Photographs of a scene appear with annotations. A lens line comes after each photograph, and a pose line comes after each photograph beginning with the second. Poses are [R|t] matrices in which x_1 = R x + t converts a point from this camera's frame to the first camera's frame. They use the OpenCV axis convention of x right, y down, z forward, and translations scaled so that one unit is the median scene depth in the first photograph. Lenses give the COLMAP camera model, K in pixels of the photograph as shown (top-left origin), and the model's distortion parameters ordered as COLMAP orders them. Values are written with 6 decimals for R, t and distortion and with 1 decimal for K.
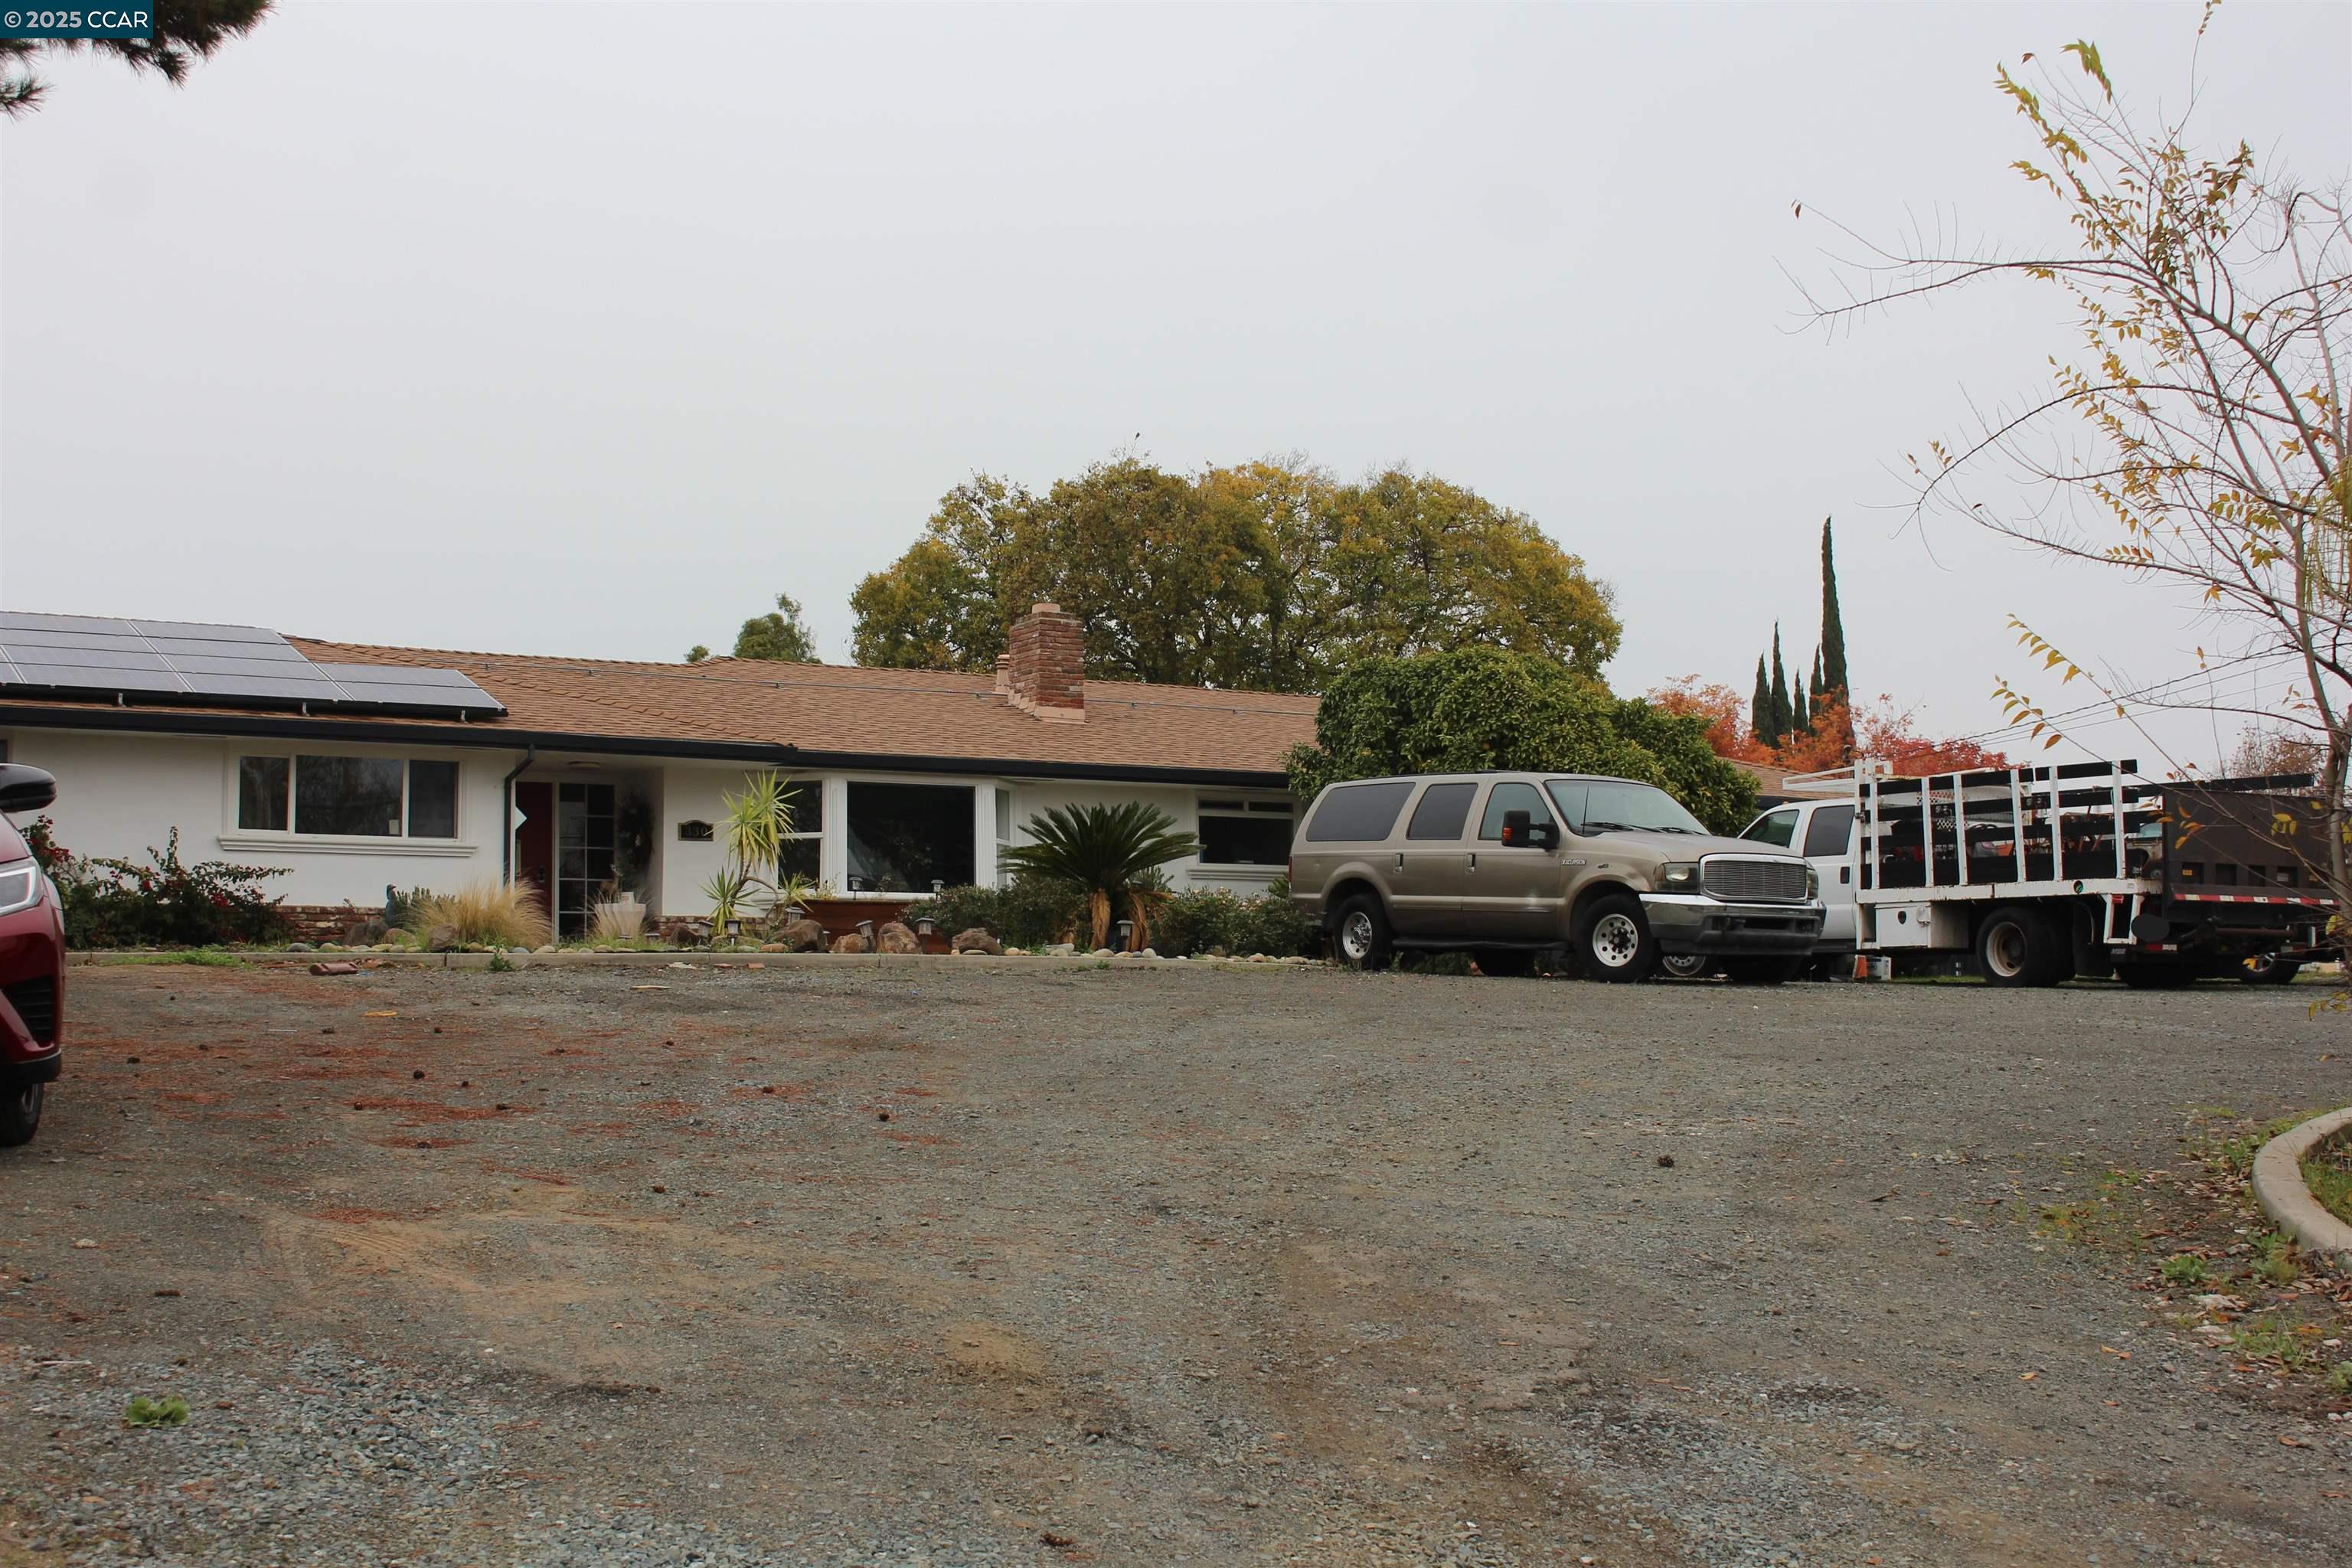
lens RADIAL K [[2898.0, 0, 1176.0], [0, 2898.0, 784.0], [0, 0, 1]] dist [-0.075668, 0.113359]
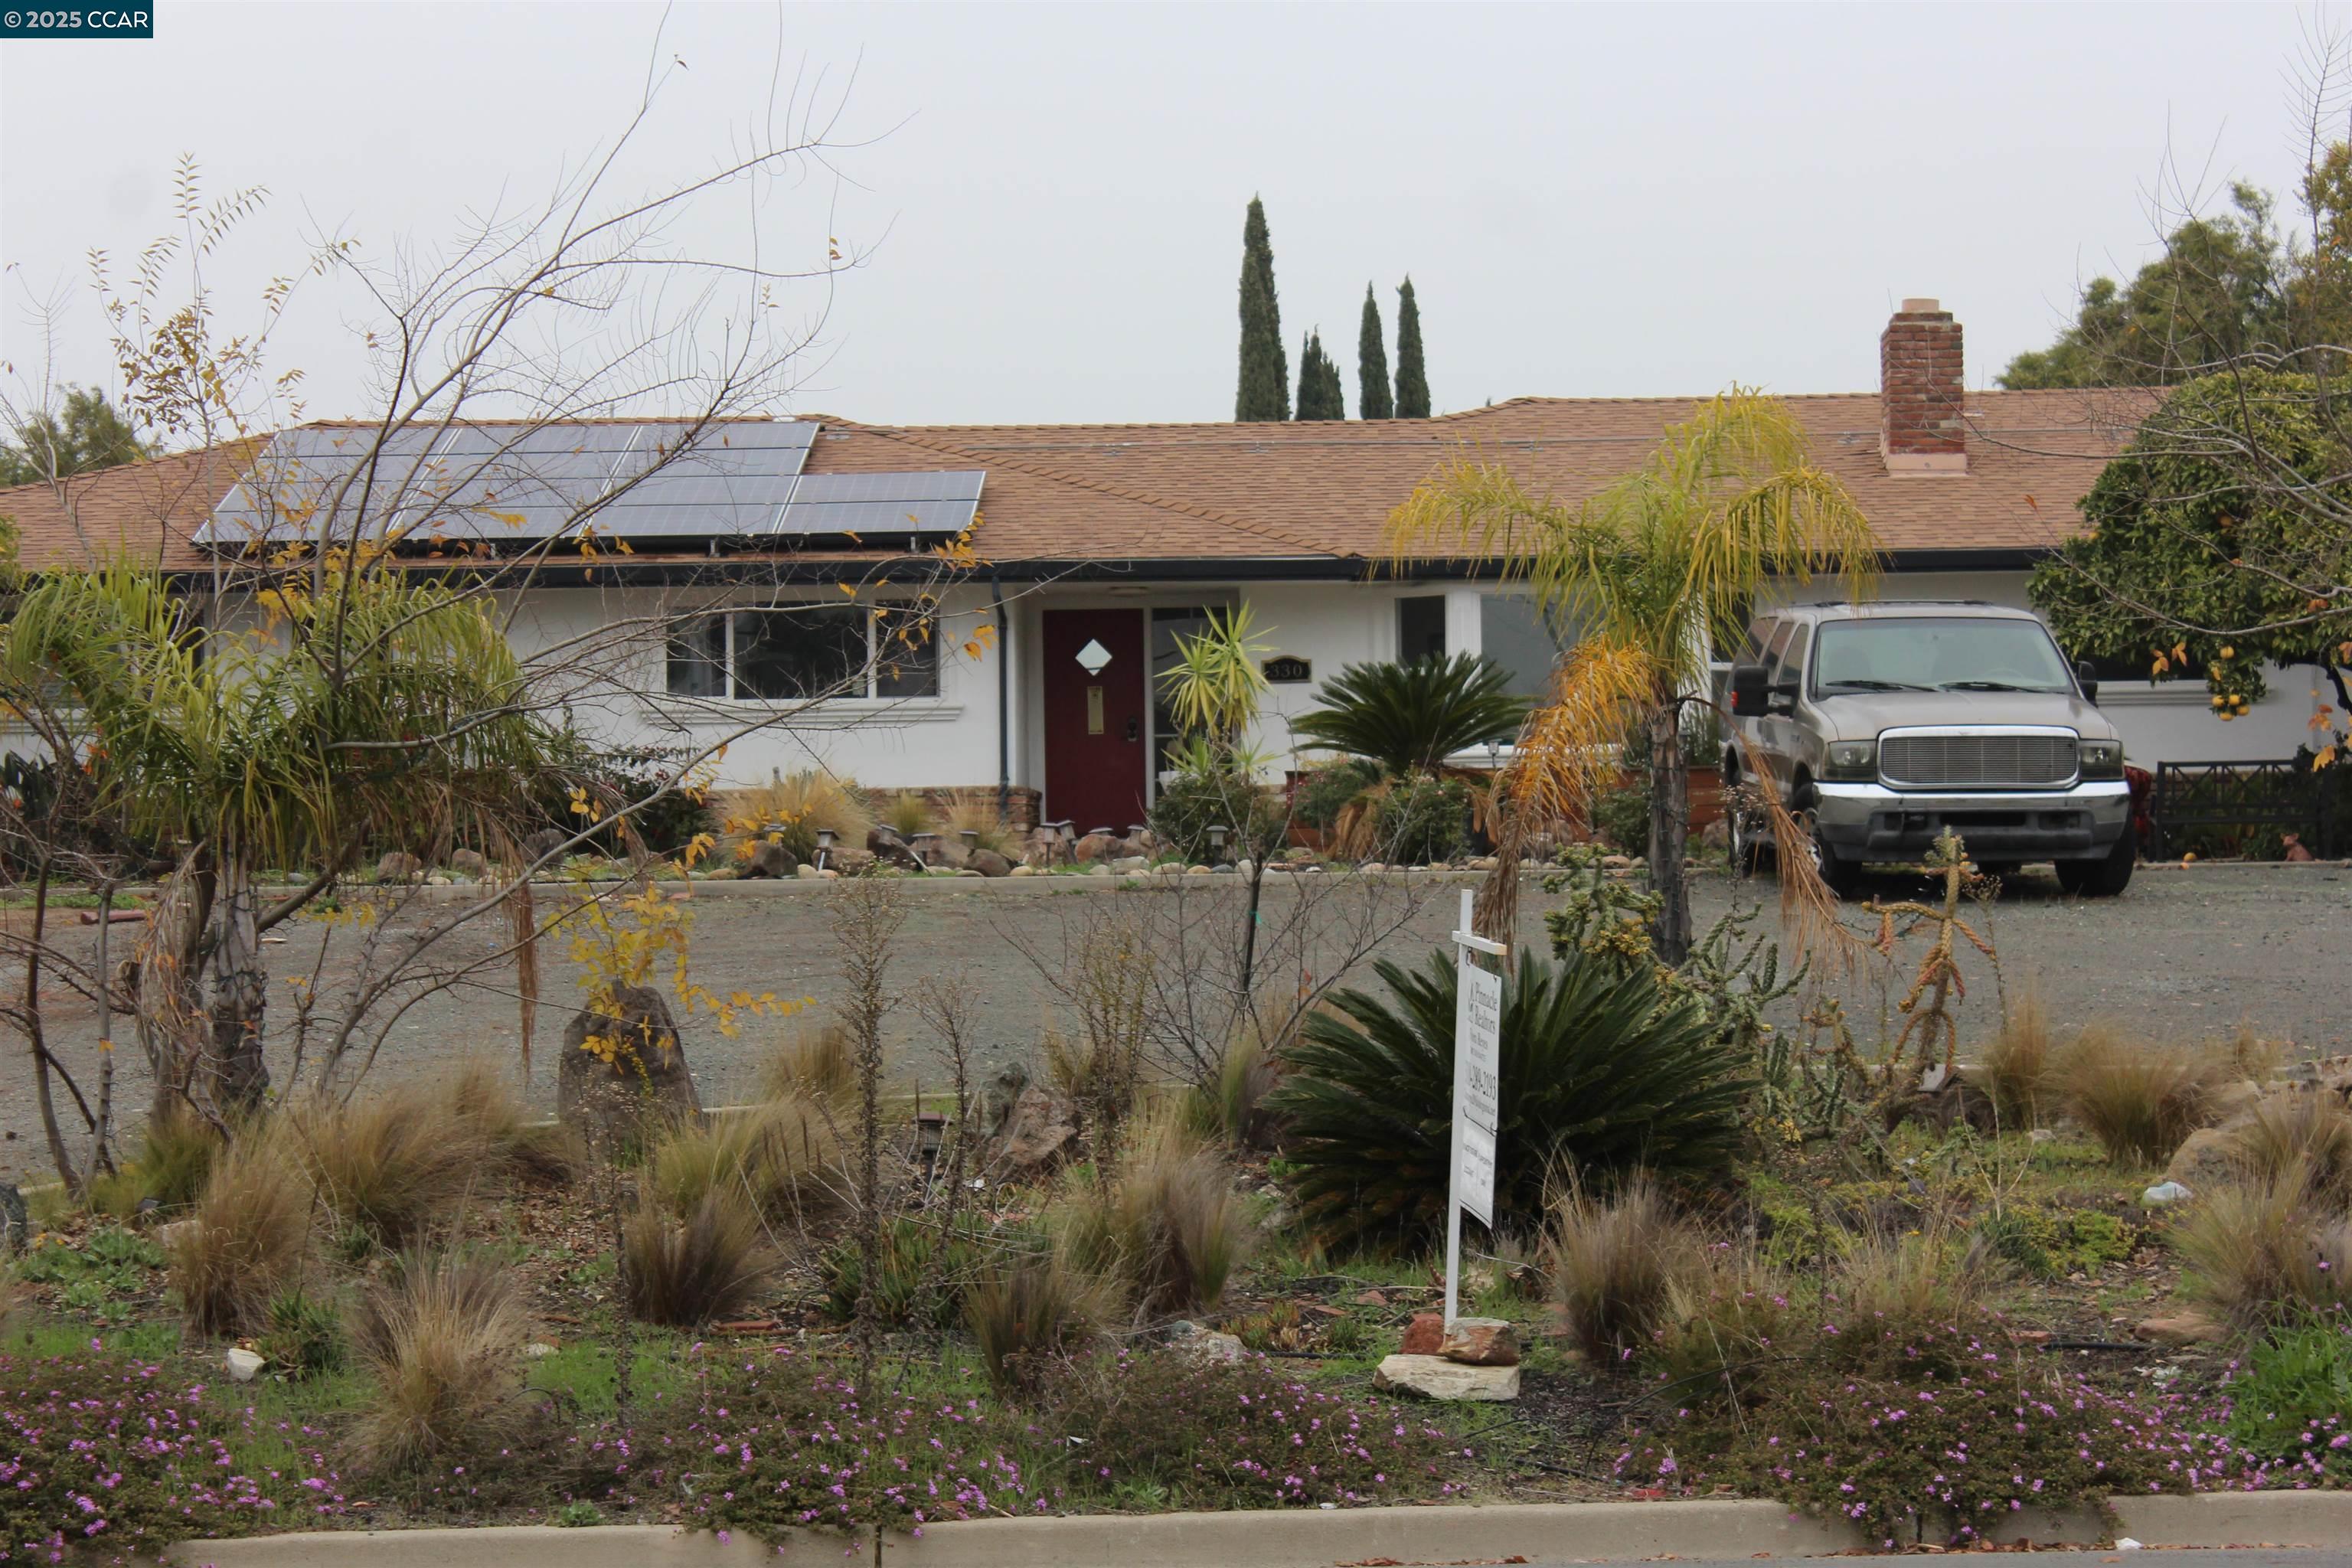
lens RADIAL K [[5685.4, 0, 1176.0], [0, 5685.4, 784.0], [0, 0, 1]] dist [0.073055, 0.291983]
pose [[0.838766, -0.014021, -0.544311, 0.739126], [0.055293, 0.996694, 0.059530, -0.052756], [0.541677, -0.080029, 0.836768, -0.298944]]
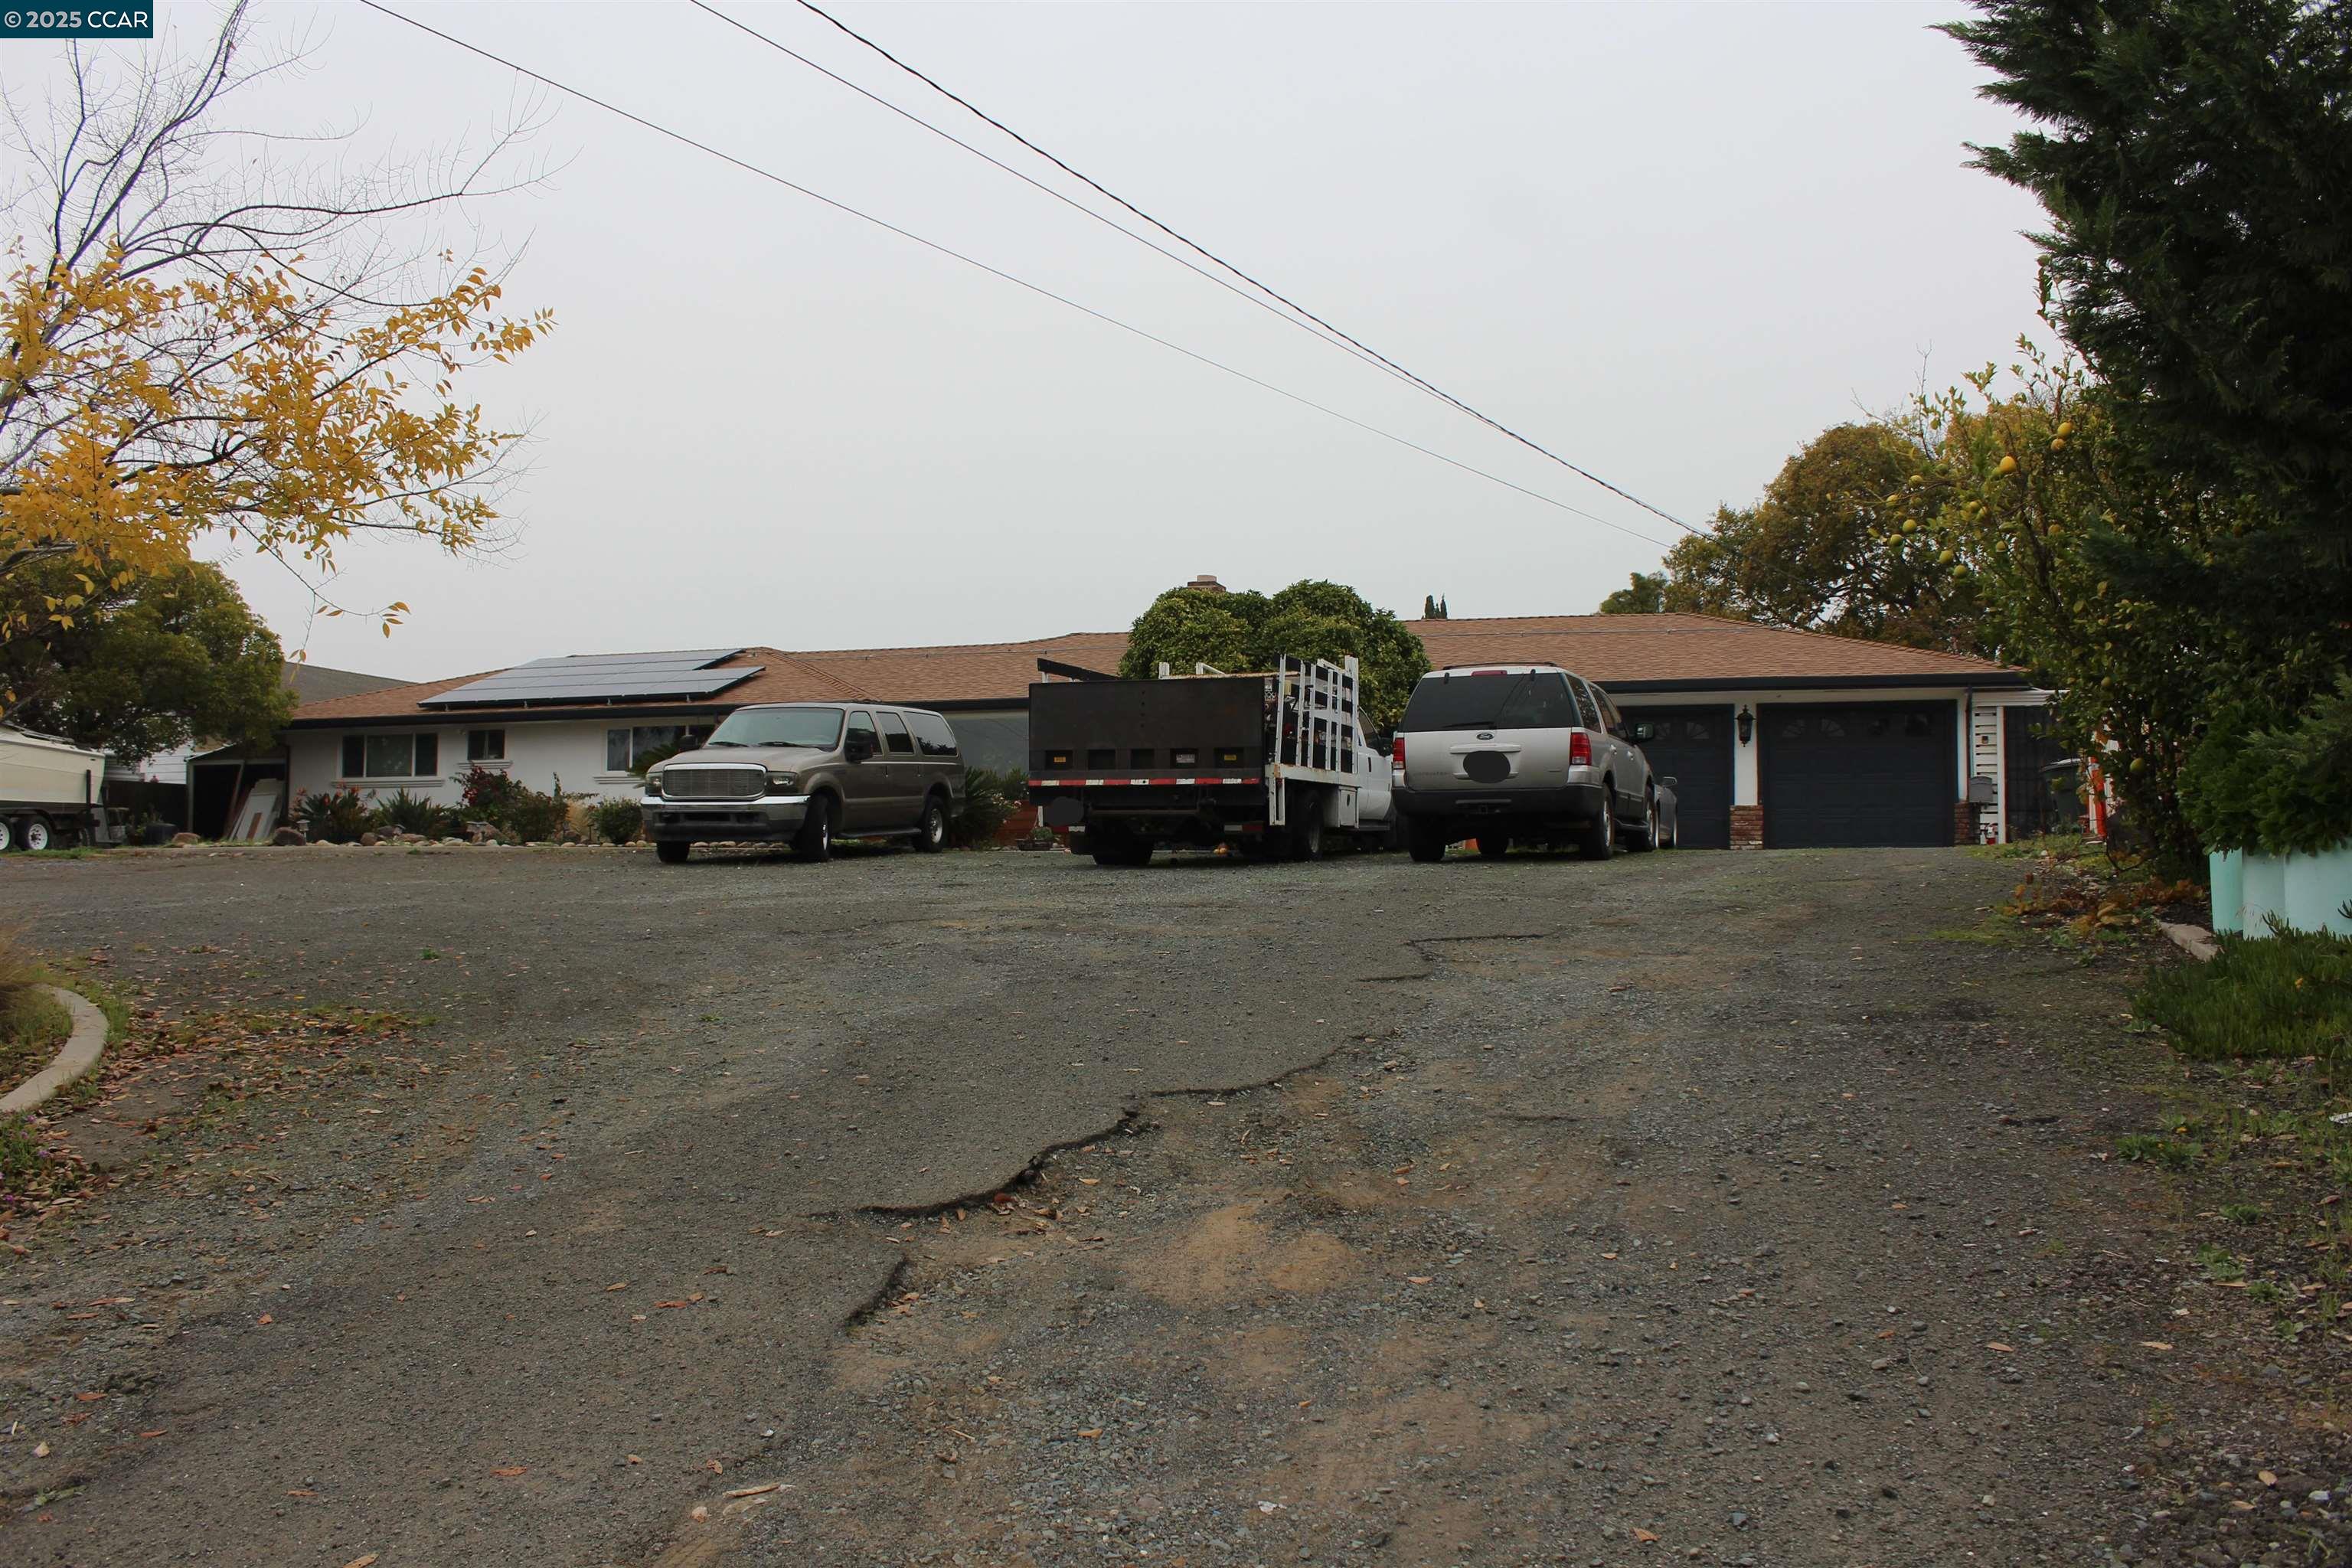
lens RADIAL K [[1962.3, 0, 1176.0], [0, 1962.3, 784.0], [0, 0, 1]] dist [-0.160972, 0.143243]
pose [[0.653497, -0.028990, -0.756374, 0.892335], [0.062546, 0.997917, 0.015791, 0.029597], [0.754341, -0.057628, 0.653949, 0.528417]]
